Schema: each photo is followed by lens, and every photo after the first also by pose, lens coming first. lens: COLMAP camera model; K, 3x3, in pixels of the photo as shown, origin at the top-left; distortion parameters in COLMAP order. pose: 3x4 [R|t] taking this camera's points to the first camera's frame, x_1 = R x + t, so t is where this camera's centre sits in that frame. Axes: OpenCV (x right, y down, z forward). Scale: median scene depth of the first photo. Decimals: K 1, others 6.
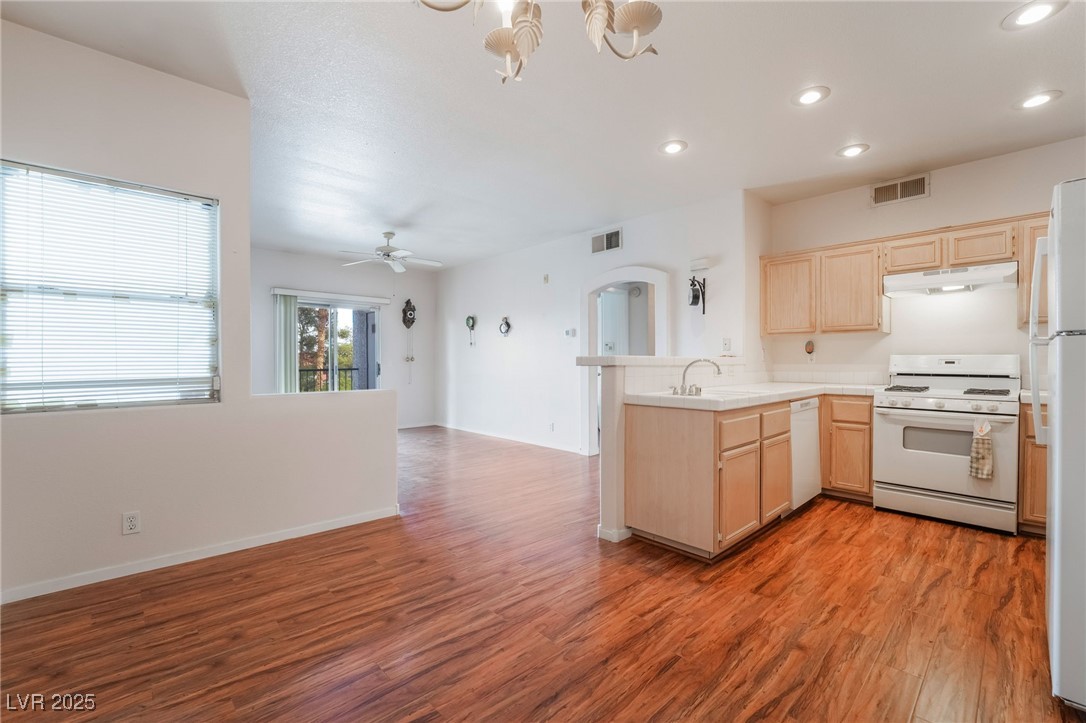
lens RADIAL K [[464.9, 0, 521.1], [0, 464.9, 362.6], [0, 0, 1]] dist [-0.020242, 0.001656]
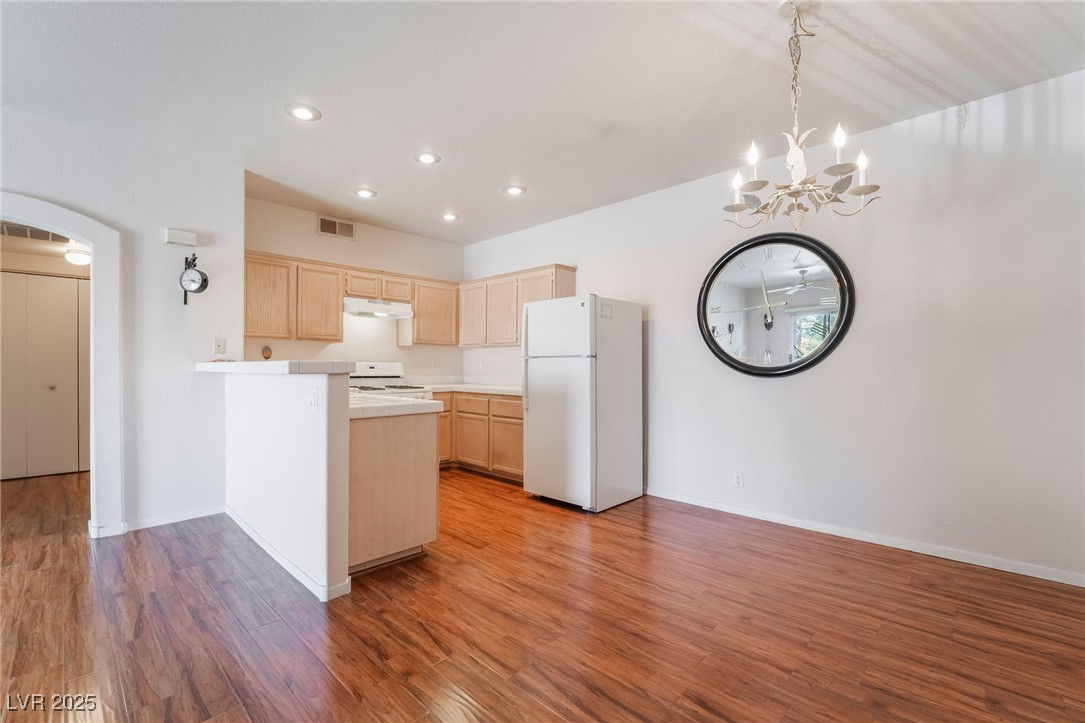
lens RADIAL K [[464.5, 0, 554.7], [0, 464.5, 372.1], [0, 0, 1]] dist [-0.020242, 0.001656]
pose [[-0.097877, -0.010679, 0.995141, -0.534376], [-0.004732, 0.999936, 0.010265, -0.004412], [-0.995187, -0.003704, -0.097921, 0.617223]]
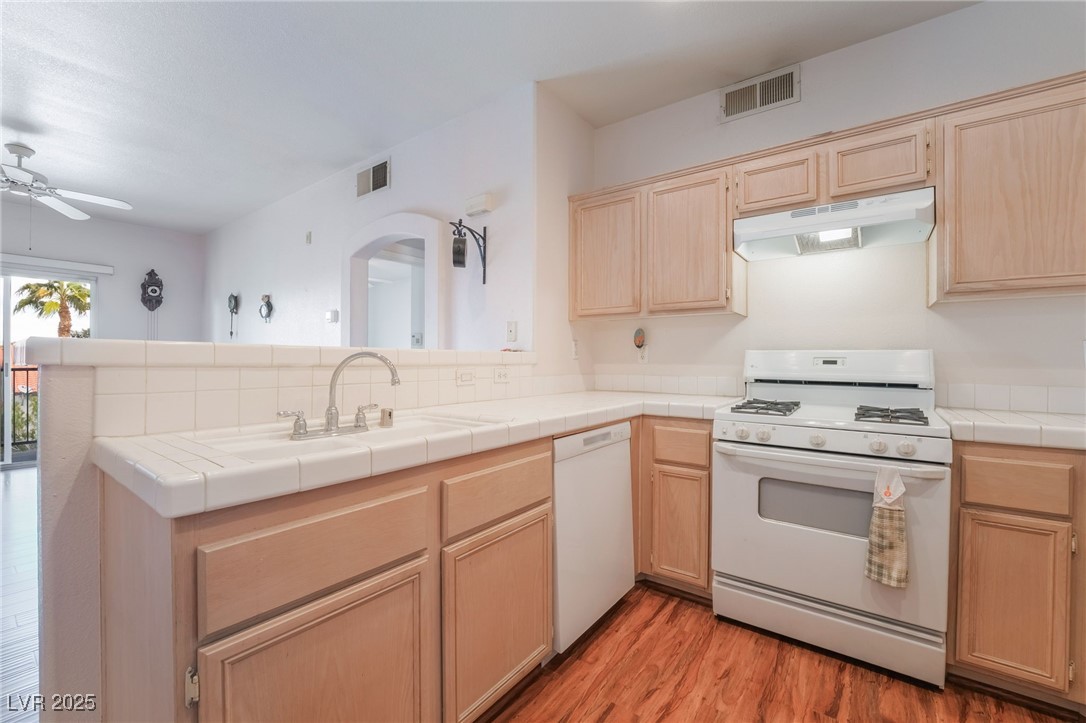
lens RADIAL K [[464.9, 0, 527.3], [0, 464.9, 355.9], [0, 0, 1]] dist [-0.020242, 0.001656]
pose [[0.982253, 0.007281, 0.187418, 0.445154], [-0.005060, 0.999911, -0.012324, 0.001083], [-0.187491, 0.011156, 0.982203, 0.493470]]
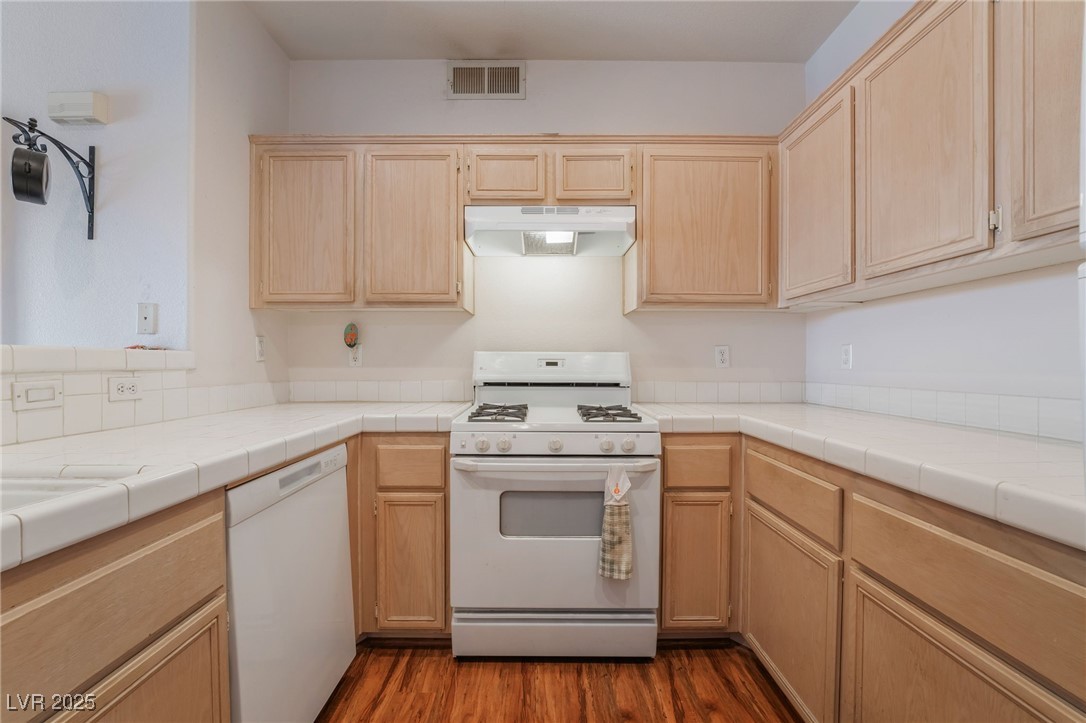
lens RADIAL K [[464.9, 0, 541.0], [0, 464.9, 365.8], [0, 0, 1]] dist [-0.020242, 0.001656]
pose [[0.662400, -0.003765, 0.749141, 0.476232], [0.001751, 0.999992, 0.003478, 0.000518], [-0.749148, -0.000993, 0.662402, 0.620228]]
